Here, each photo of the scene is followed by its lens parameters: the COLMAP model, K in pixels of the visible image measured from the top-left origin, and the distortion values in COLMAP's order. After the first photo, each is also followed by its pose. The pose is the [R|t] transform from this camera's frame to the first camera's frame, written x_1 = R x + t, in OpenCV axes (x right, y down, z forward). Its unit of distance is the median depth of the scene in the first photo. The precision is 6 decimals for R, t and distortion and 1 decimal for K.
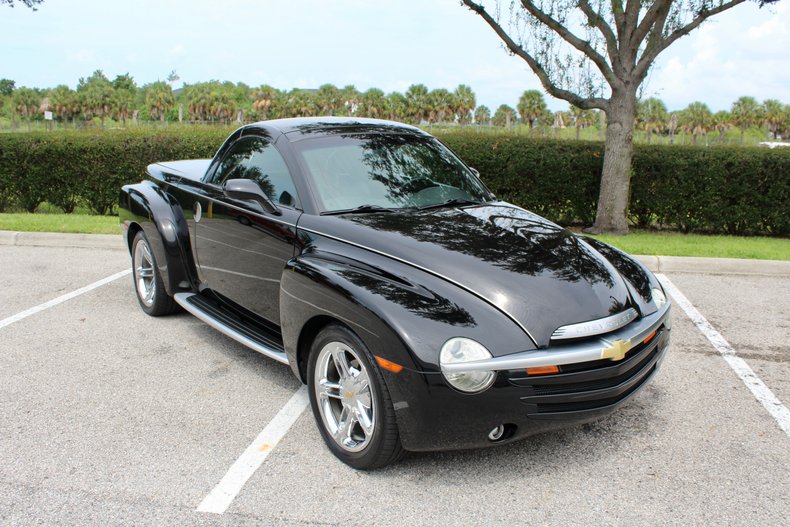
lens RADIAL K [[695.4, 0, 394.4], [0, 695.4, 262.6], [0, 0, 1]] dist [-0.155944, 0.145675]
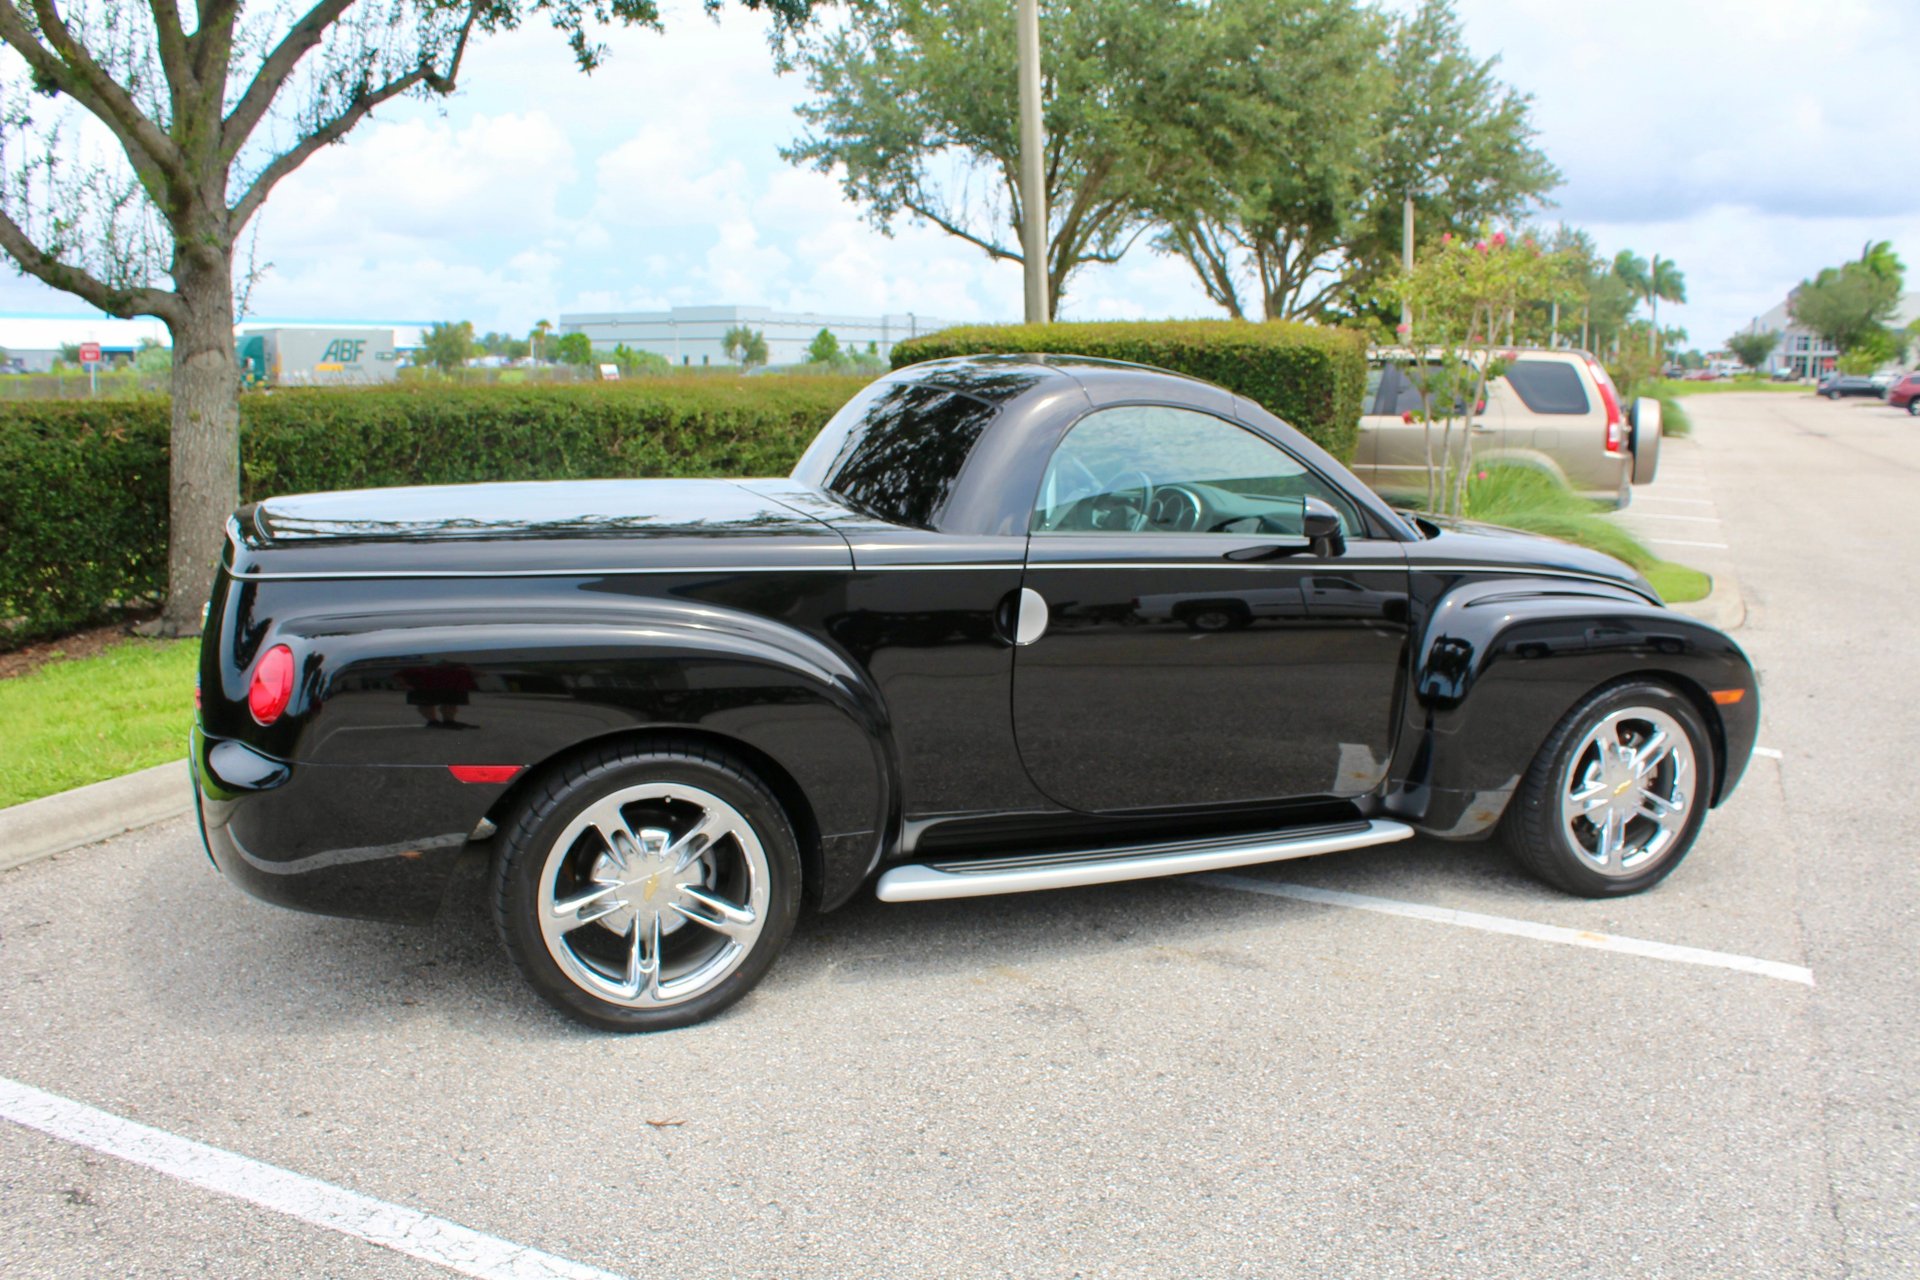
lens RADIAL K [[1690.0, 0, 960.9], [0, 1690.0, 631.2], [0, 0, 1]] dist [-0.163923, 0.159580]
pose [[0.261485, -0.178225, 0.948610, -0.494821], [0.197183, 0.971941, 0.128255, -0.081142], [-0.944852, 0.153513, 0.289291, 0.330151]]
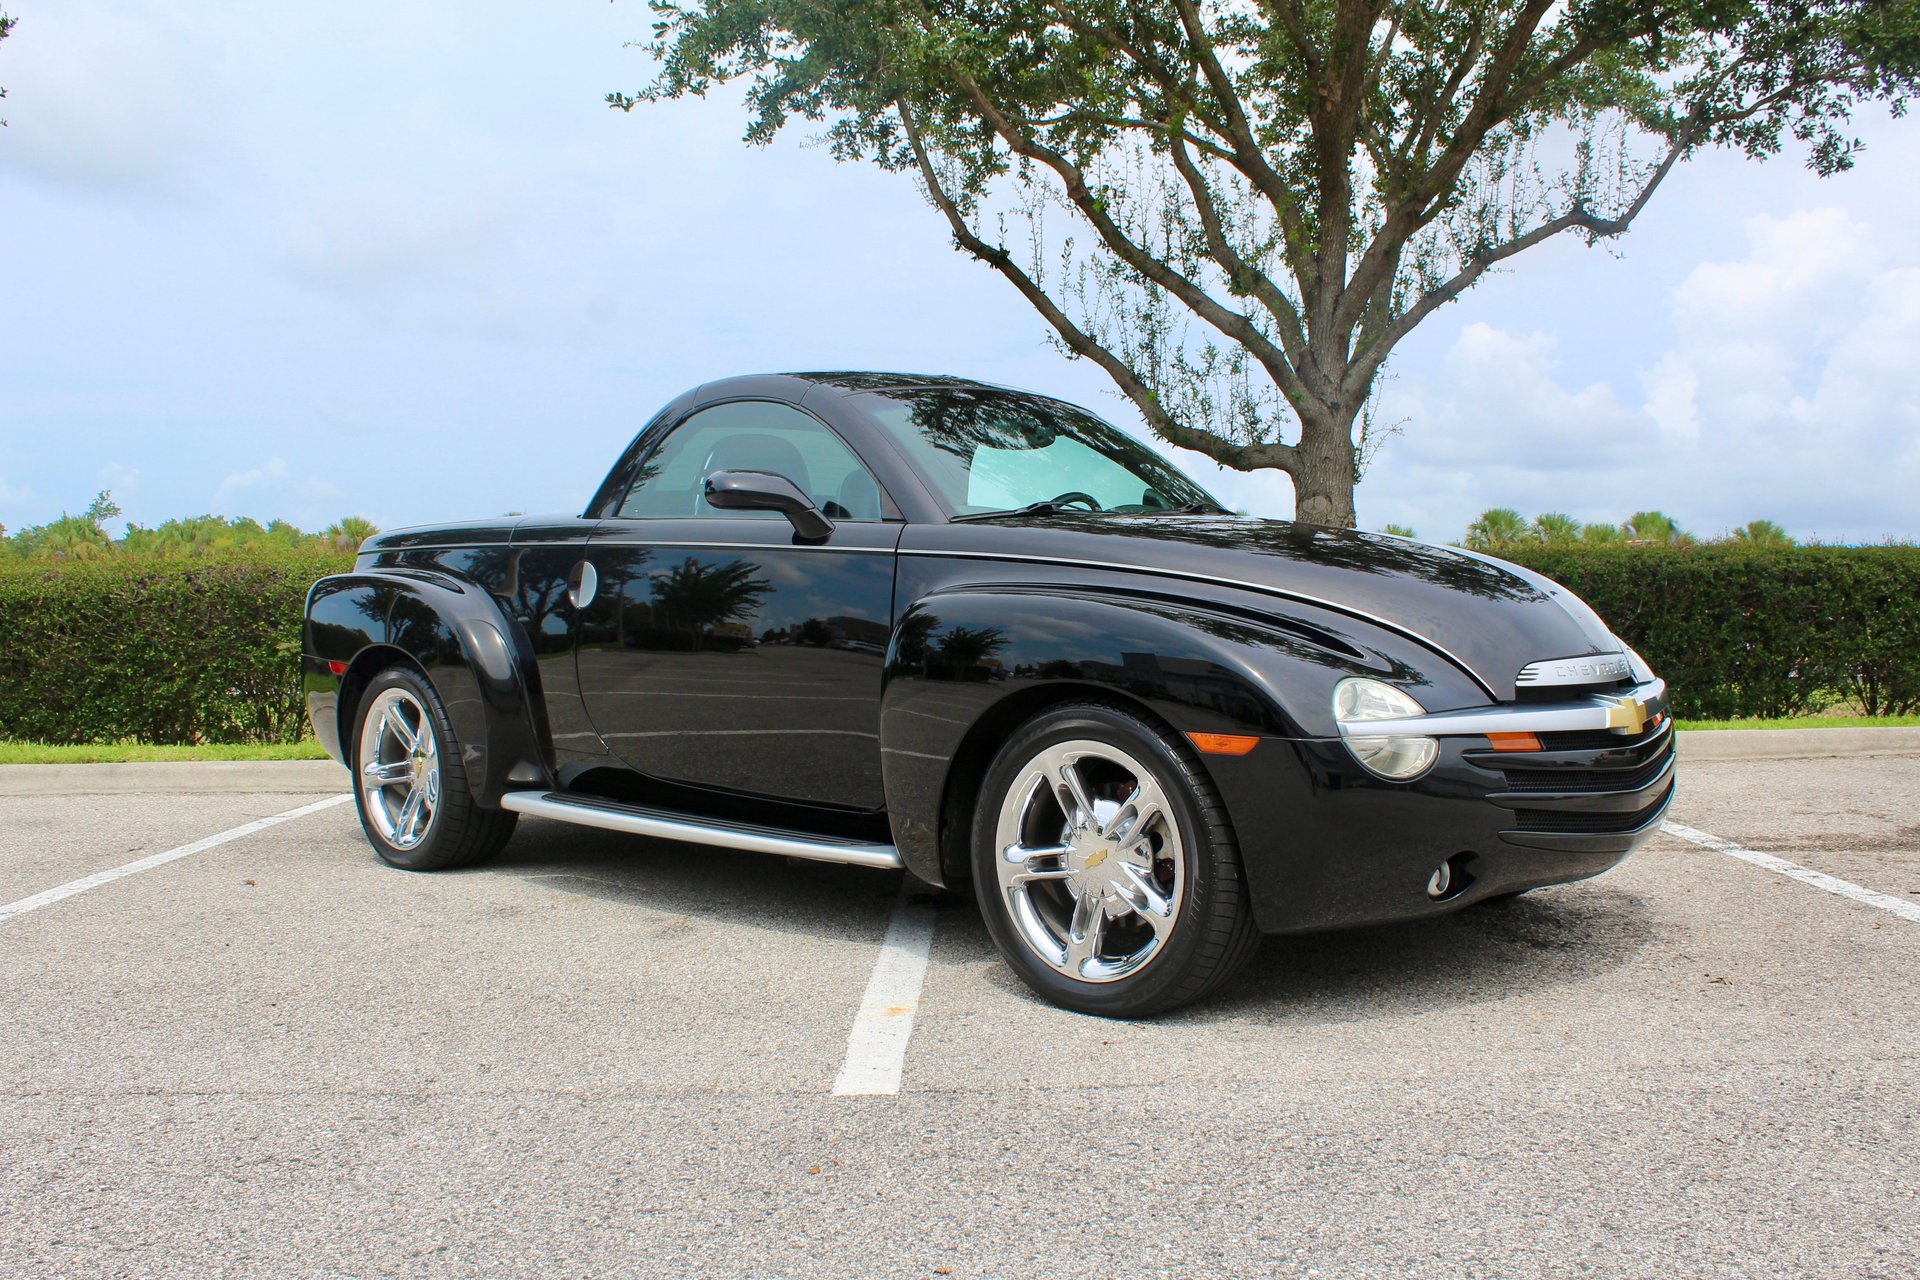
lens RADIAL K [[1731.1, 0, 953.4], [0, 1731.1, 647.5], [0, 0, 1]] dist [-0.160510, 0.167140]
pose [[0.985104, -0.035660, 0.168221, -0.102340], [0.065310, 0.982546, -0.174176, 0.072911], [-0.159074, 0.182568, 0.970239, -0.037272]]
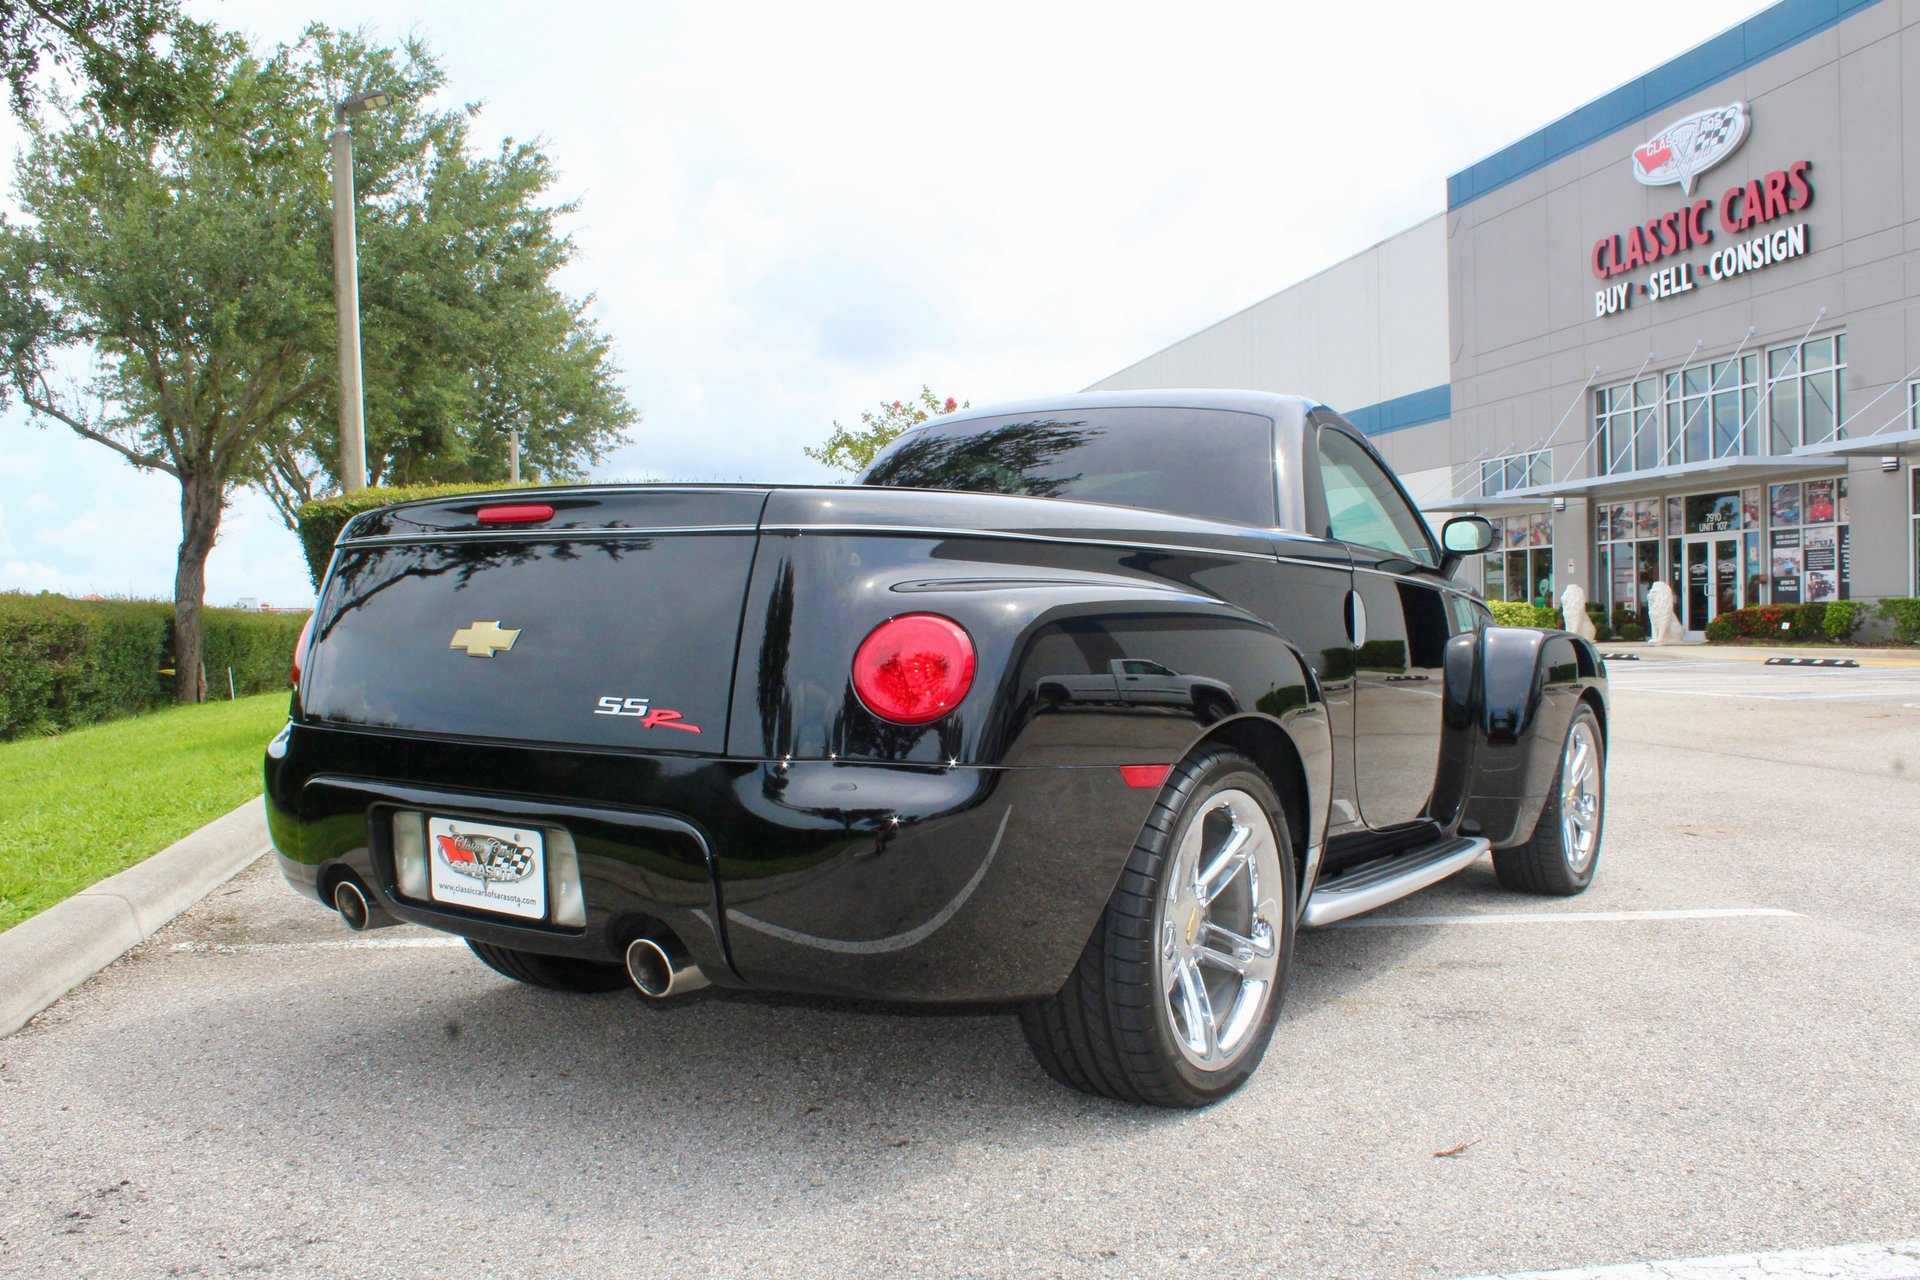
lens RADIAL K [[1690.0, 0, 960.9], [0, 1690.0, 631.2], [0, 0, 1]] dist [-0.163923, 0.159580]
pose [[-0.340581, -0.029188, 0.939762, -0.439917], [0.191703, 0.976366, 0.099800, -0.083557], [-0.920464, 0.214146, -0.326936, 0.631948]]
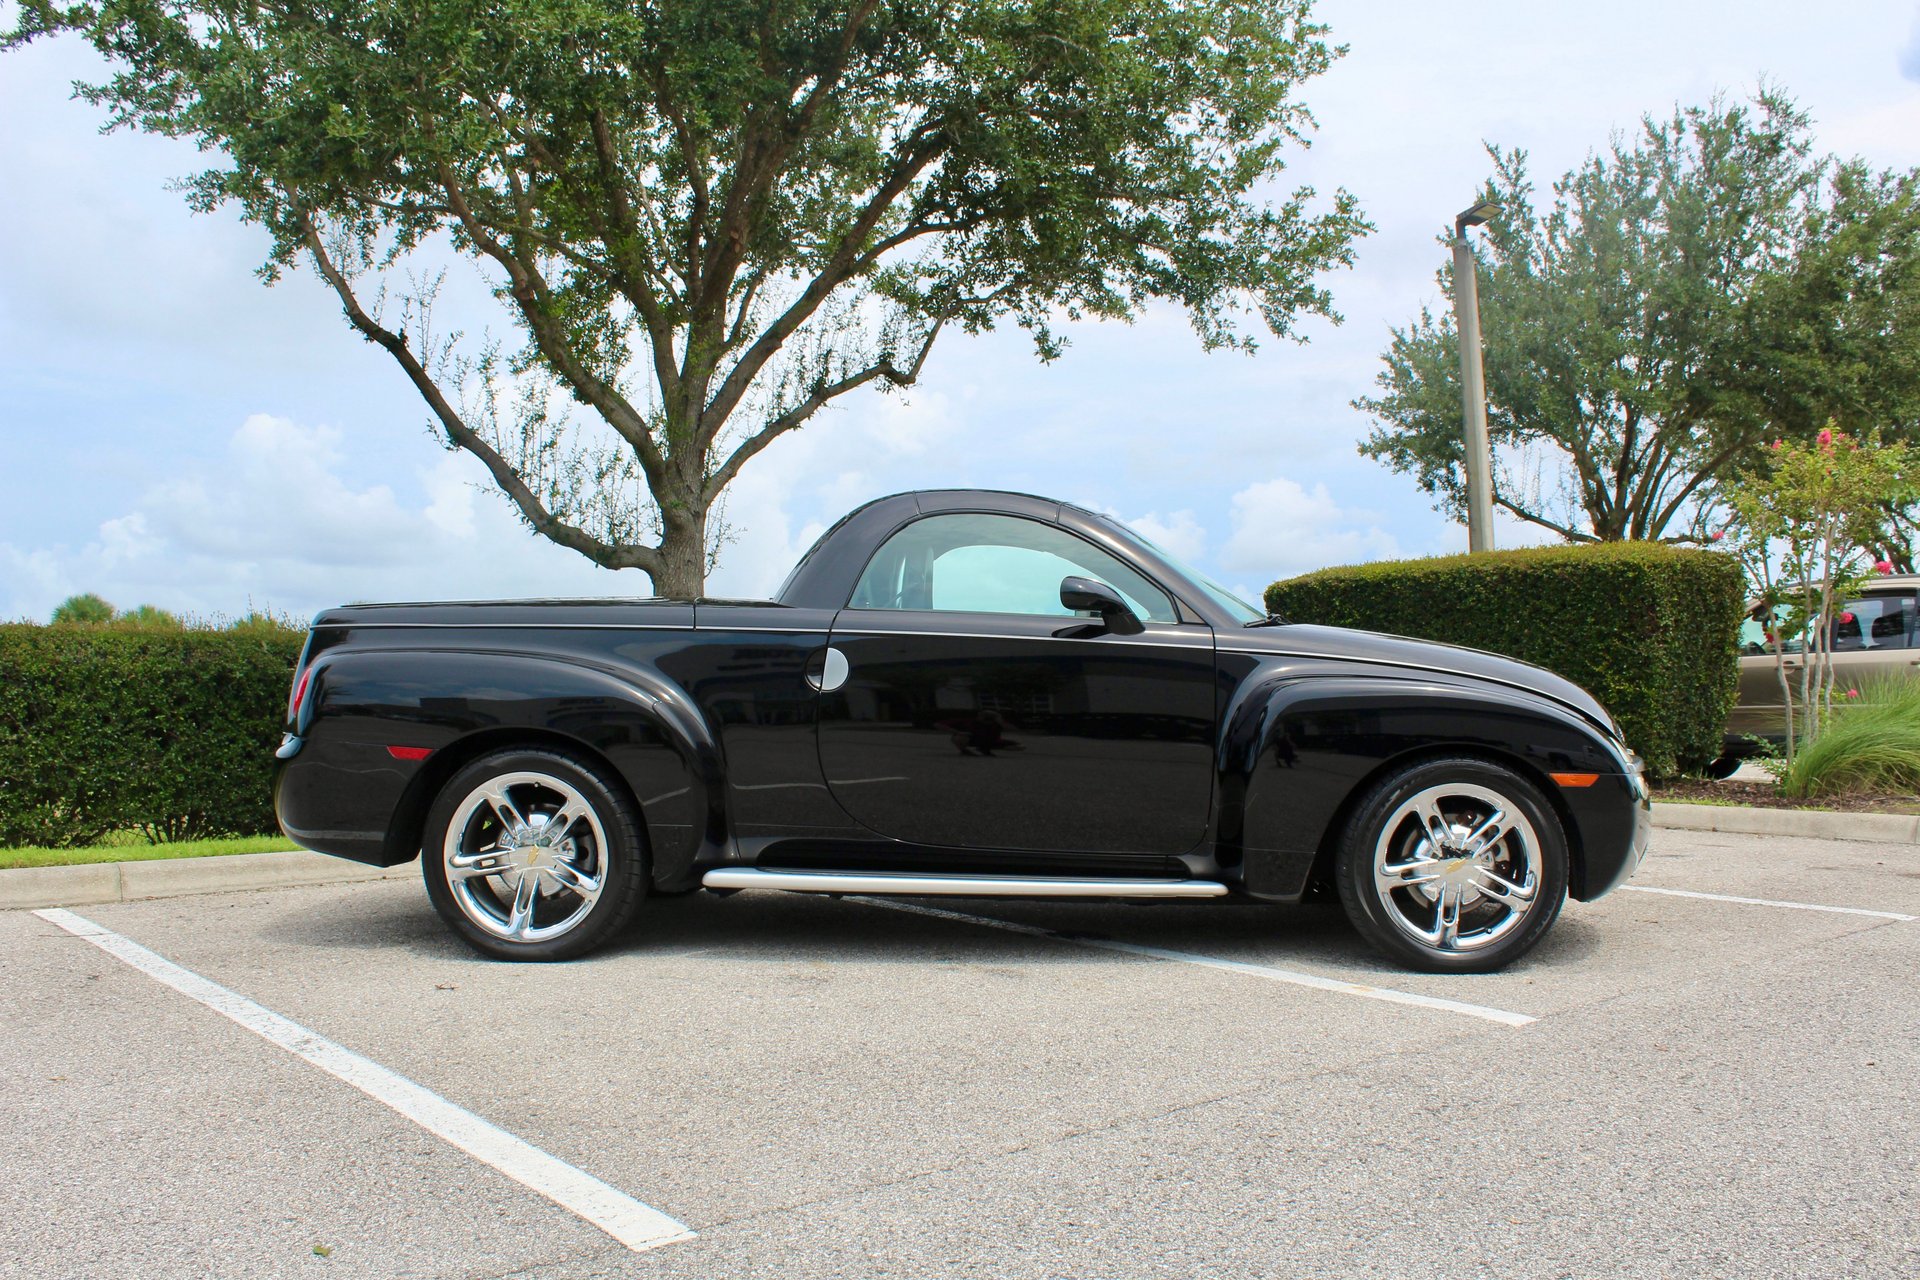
lens RADIAL K [[1731.1, 0, 953.4], [0, 1731.1, 647.5], [0, 0, 1]] dist [-0.160510, 0.167140]
pose [[0.651258, -0.003987, 0.758846, -0.479399], [0.172151, 0.974691, -0.142623, 0.040579], [-0.739072, 0.223521, 0.635462, 0.079115]]
